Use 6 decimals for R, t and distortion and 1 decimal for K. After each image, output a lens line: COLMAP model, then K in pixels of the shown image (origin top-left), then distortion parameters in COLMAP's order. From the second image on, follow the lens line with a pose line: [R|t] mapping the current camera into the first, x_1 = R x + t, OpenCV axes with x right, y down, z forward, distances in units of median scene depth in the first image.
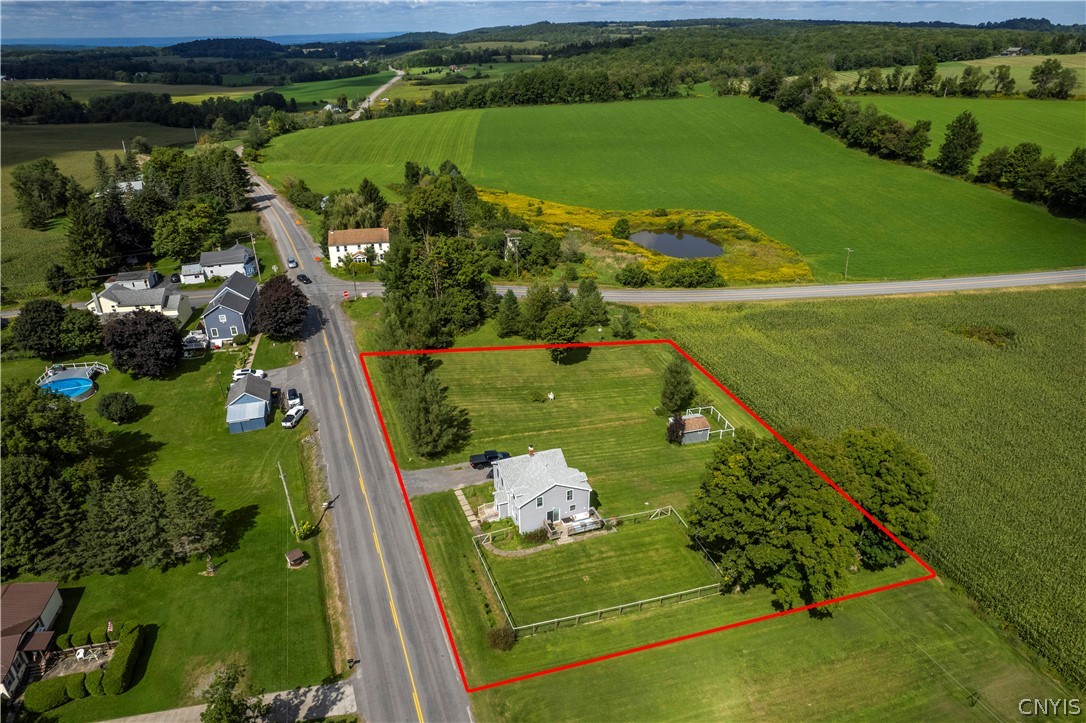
lens RADIAL K [[691.6, 0, 544.7], [0, 691.6, 367.1], [0, 0, 1]] dist [-0.081921, 0.076077]
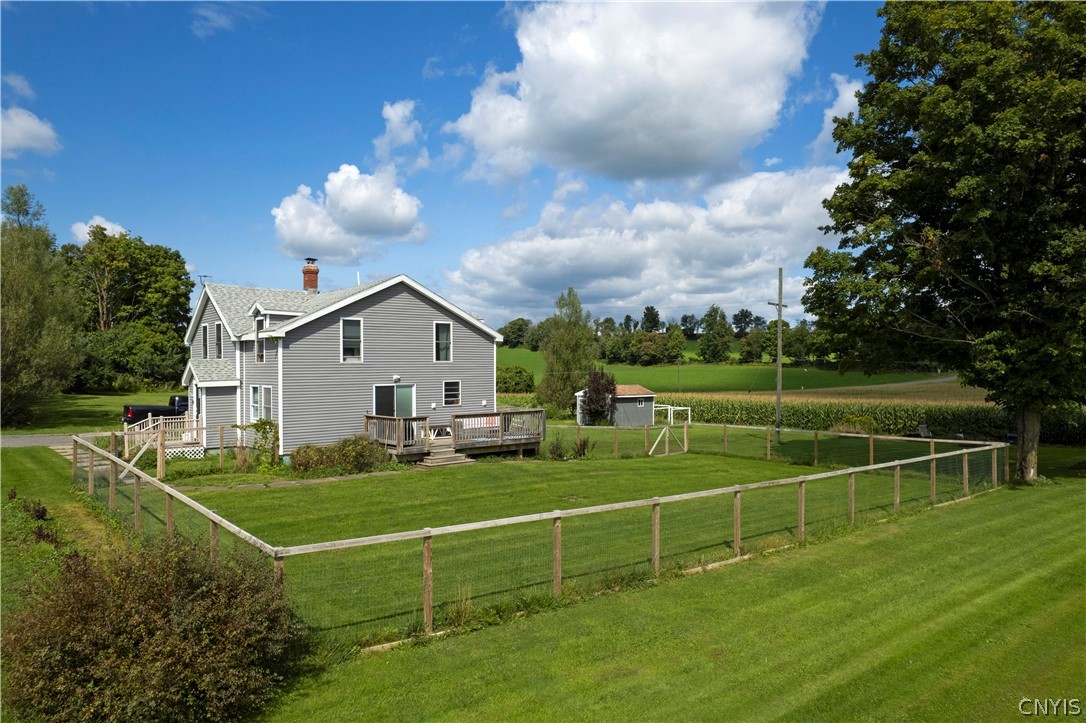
lens RADIAL K [[691.6, 0, 544.7], [0, 691.6, 367.1], [0, 0, 1]] dist [-0.081921, 0.076077]
pose [[0.931256, 0.000798, 0.364365, -0.013508], [0.162506, 0.894123, -0.417296, 0.123341], [-0.326120, 0.447821, 0.832528, 0.261130]]
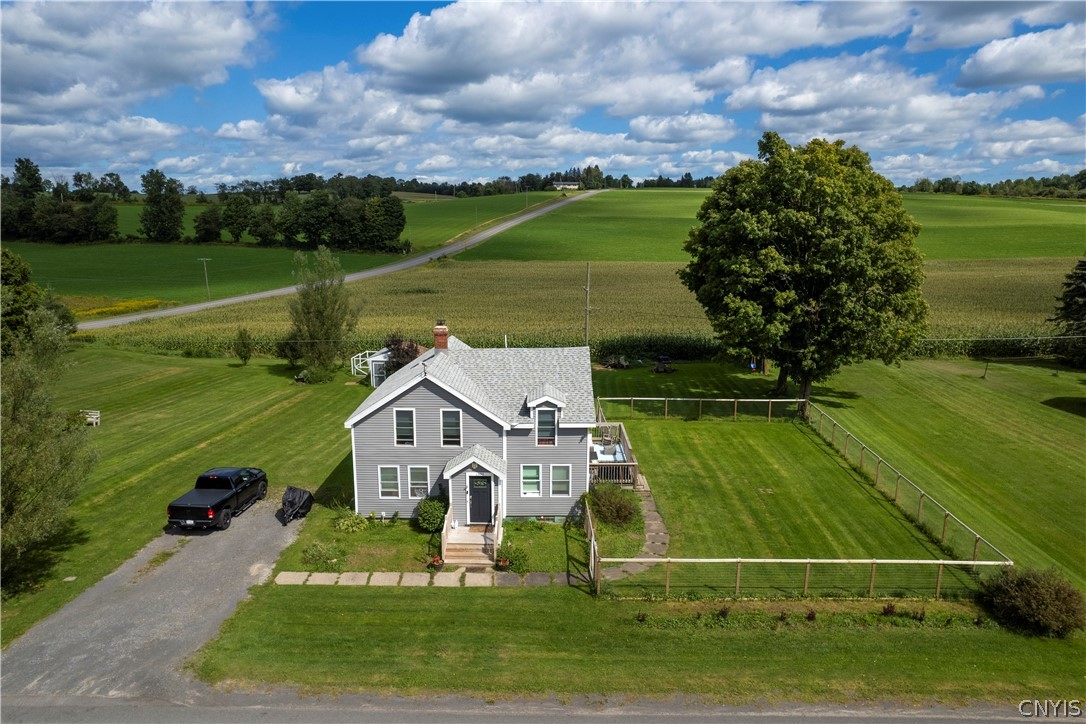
lens RADIAL K [[711.0, 0, 543.0], [0, 711.0, 362.0], [0, 0, 1]] dist [-0.080790, 0.077128]
pose [[0.345192, -0.181662, 0.920783, -0.129412], [0.414269, 0.909833, 0.024196, 0.055214], [-0.842154, 0.373099, 0.389323, 0.307968]]
